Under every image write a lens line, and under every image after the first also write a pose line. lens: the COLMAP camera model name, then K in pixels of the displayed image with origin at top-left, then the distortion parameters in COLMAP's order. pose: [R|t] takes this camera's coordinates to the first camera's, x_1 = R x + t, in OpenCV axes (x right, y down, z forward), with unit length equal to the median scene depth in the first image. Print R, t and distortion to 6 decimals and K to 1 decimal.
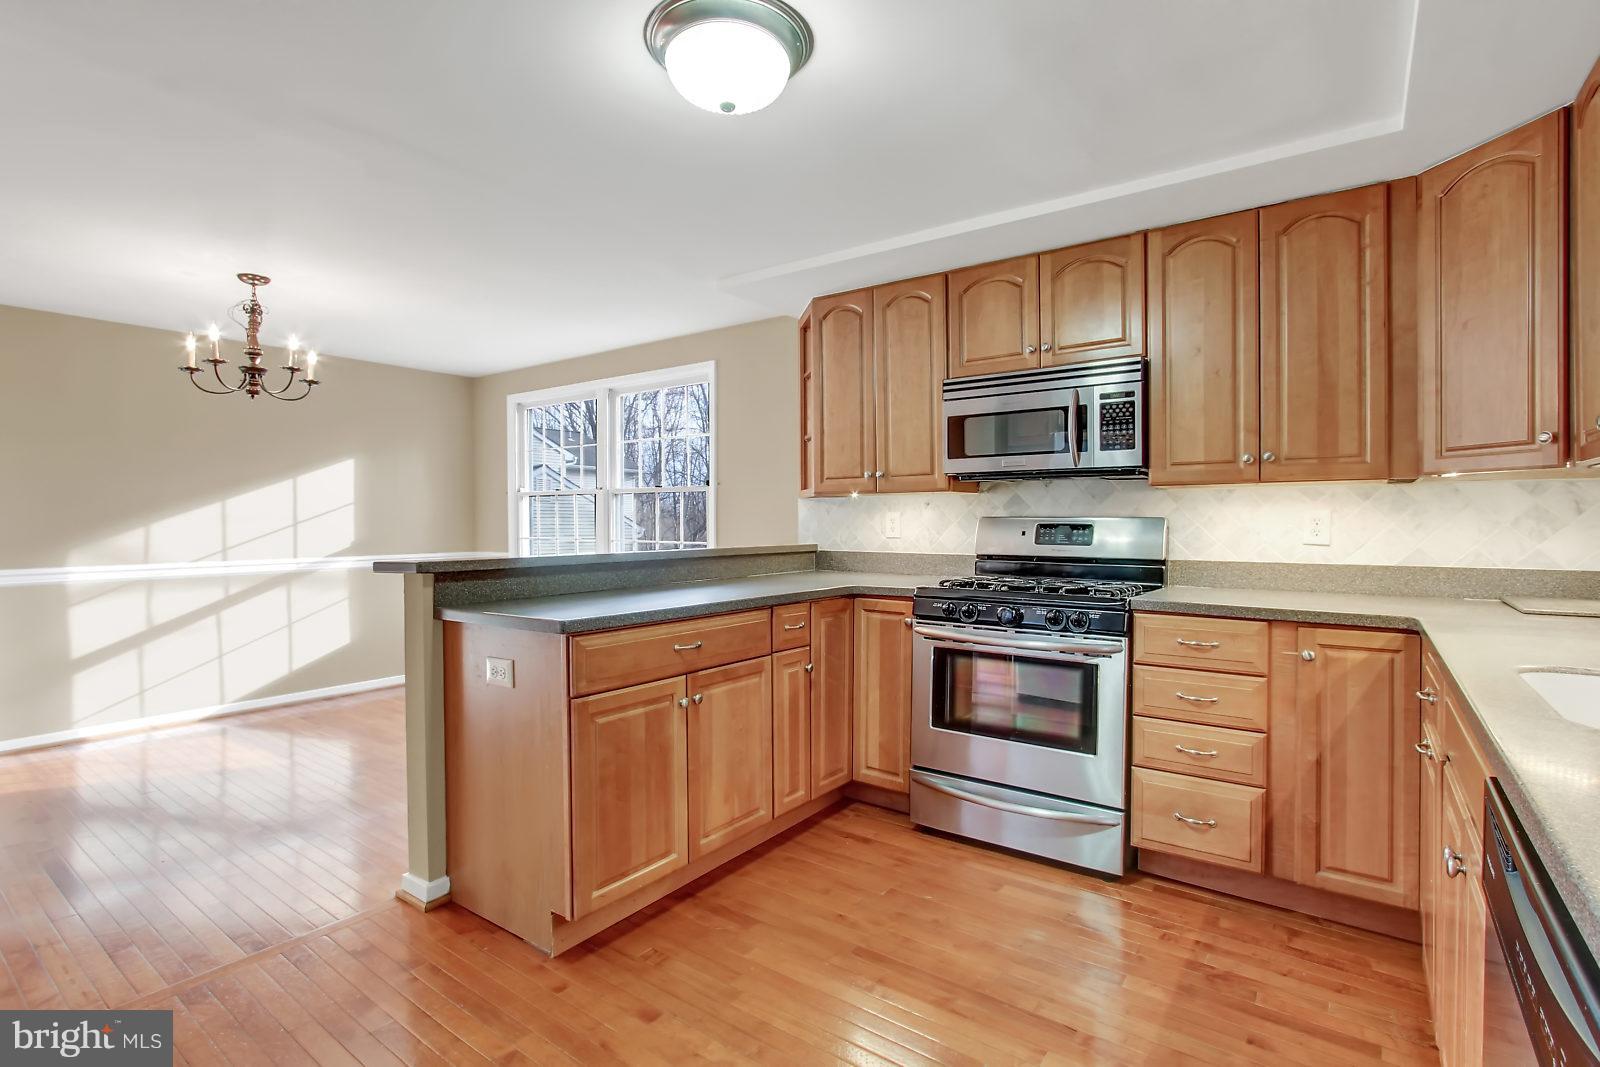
lens RADIAL K [[764.6, 0, 800.0], [0, 764.6, 533.5], [0, 0, 1]] dist [-0.001401, -0.000530]
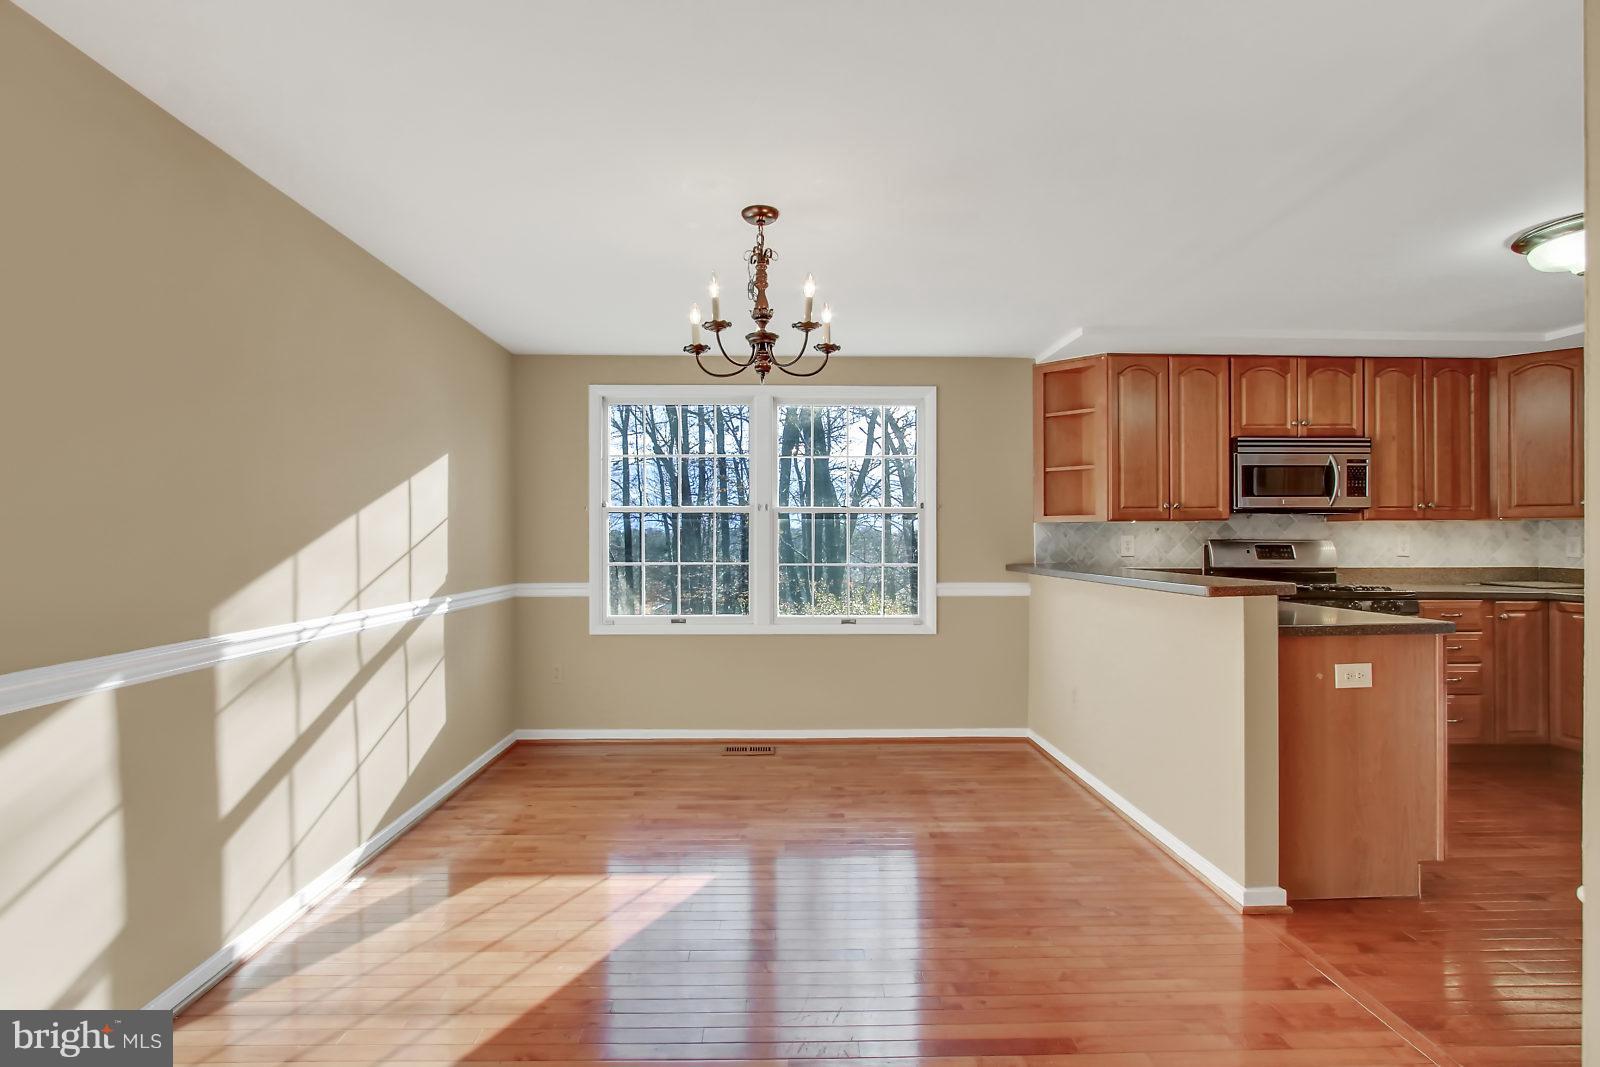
lens RADIAL K [[751.3, 0, 803.7], [0, 751.3, 542.9], [0, 0, 1]] dist [-0.002947, 0.000005]
pose [[0.781442, -0.002383, 0.623973, -1.411221], [0.011577, 0.999876, -0.010679, -0.012908], [-0.623870, 0.015569, 0.781373, 0.519357]]
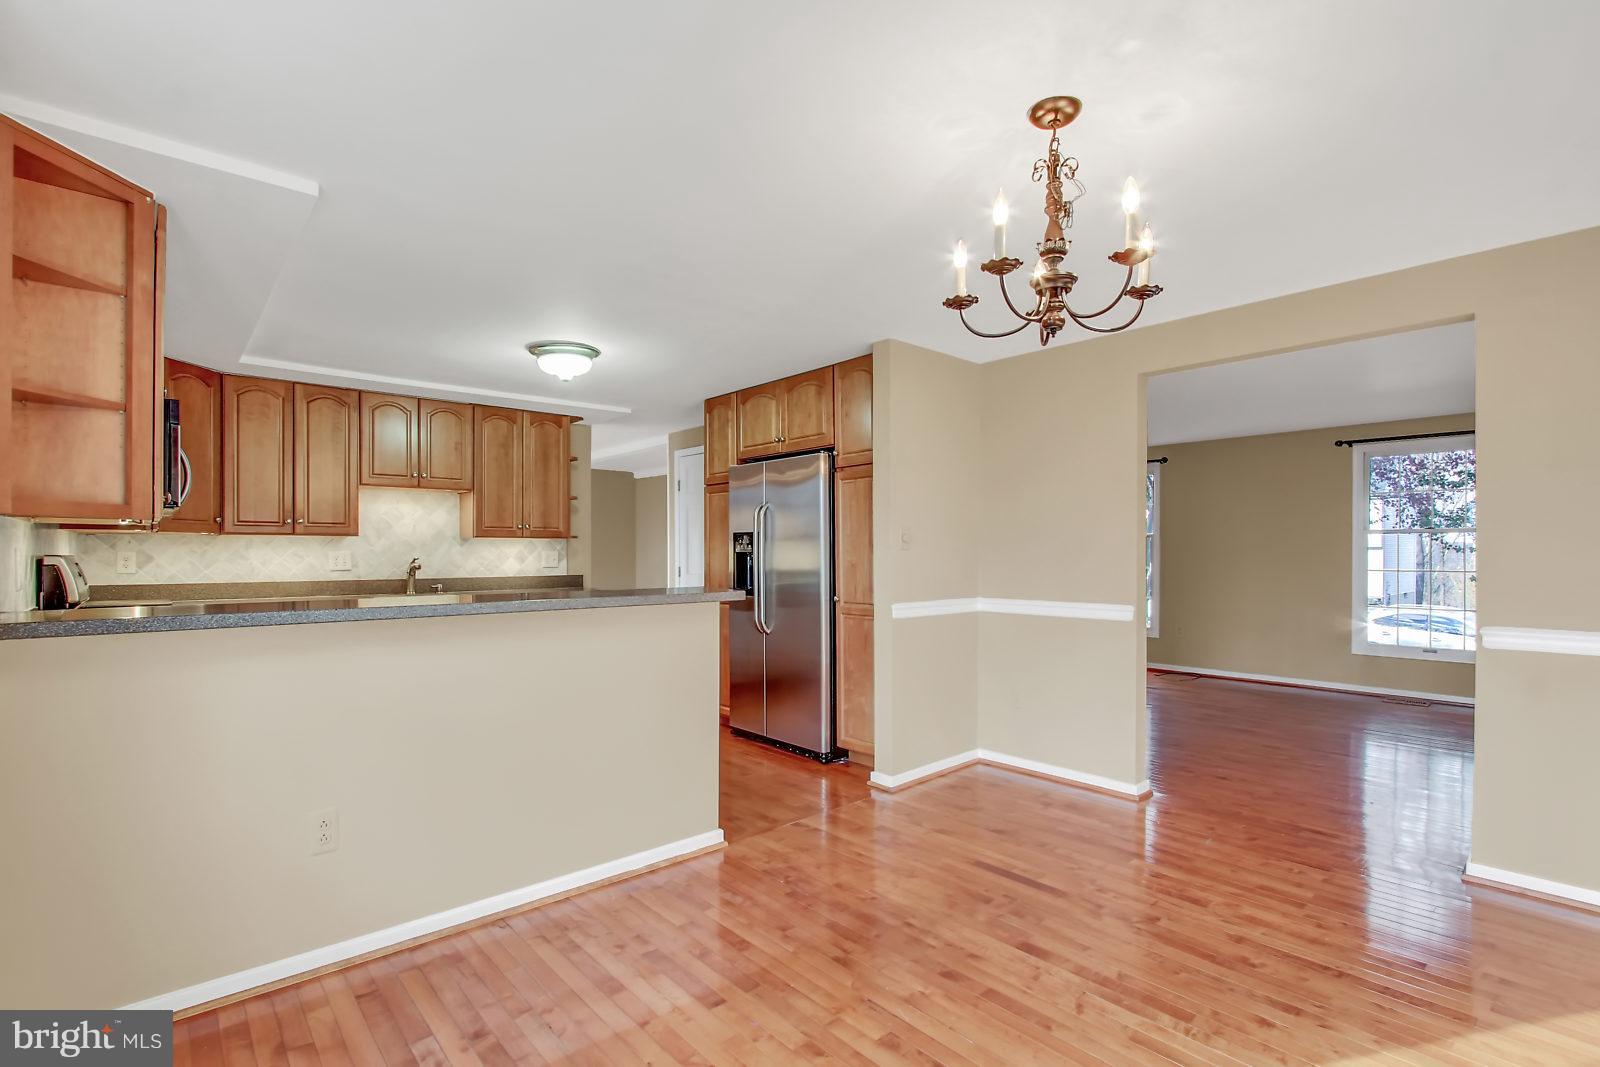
lens RADIAL K [[731.3, 0, 798.7], [0, 731.3, 548.1], [0, 0, 1]] dist [-0.001042, -0.000114]
pose [[-0.974546, -0.004127, 0.224152, -0.821401], [-0.000110, 0.999839, 0.017932, -0.061199], [-0.224190, 0.017450, -0.974389, 1.951464]]
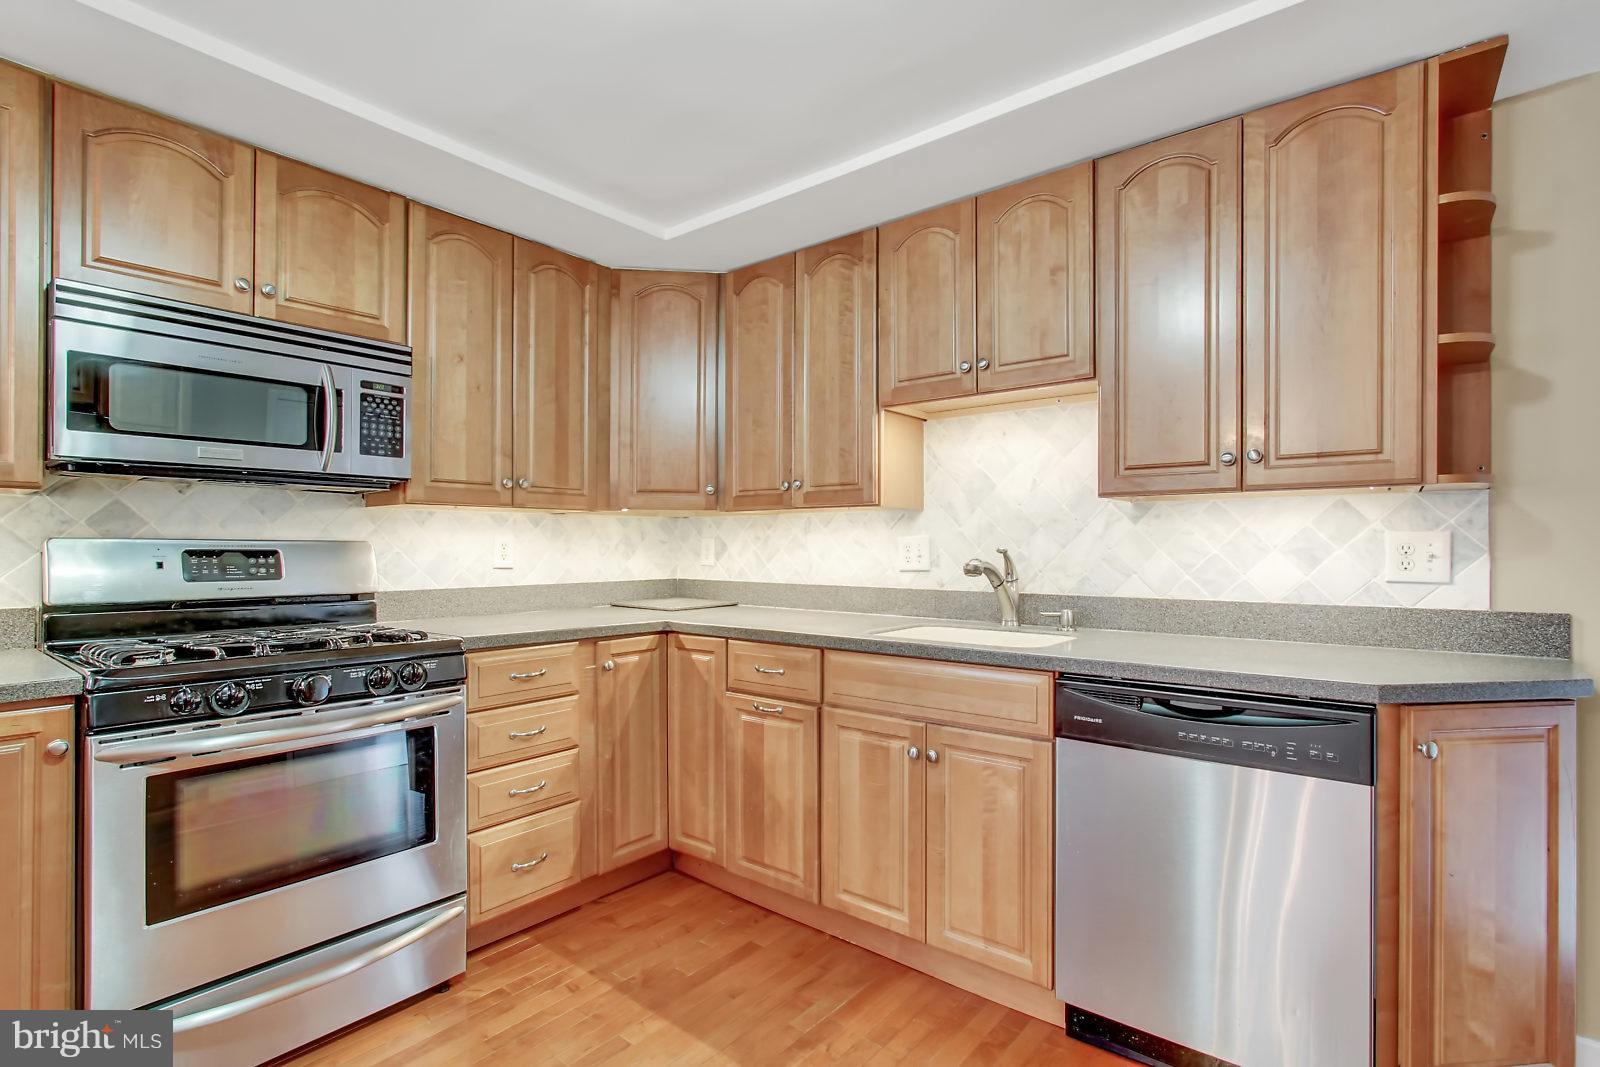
lens RADIAL K [[773.0, 0, 801.9], [0, 773.0, 545.9], [0, 0, 1]] dist [-0.002984, -0.000167]
pose [[0.046265, -0.000135, 0.998929, -0.367036], [0.016321, 0.999867, -0.000620, -0.008552], [-0.998796, 0.016332, 0.046261, 0.533423]]
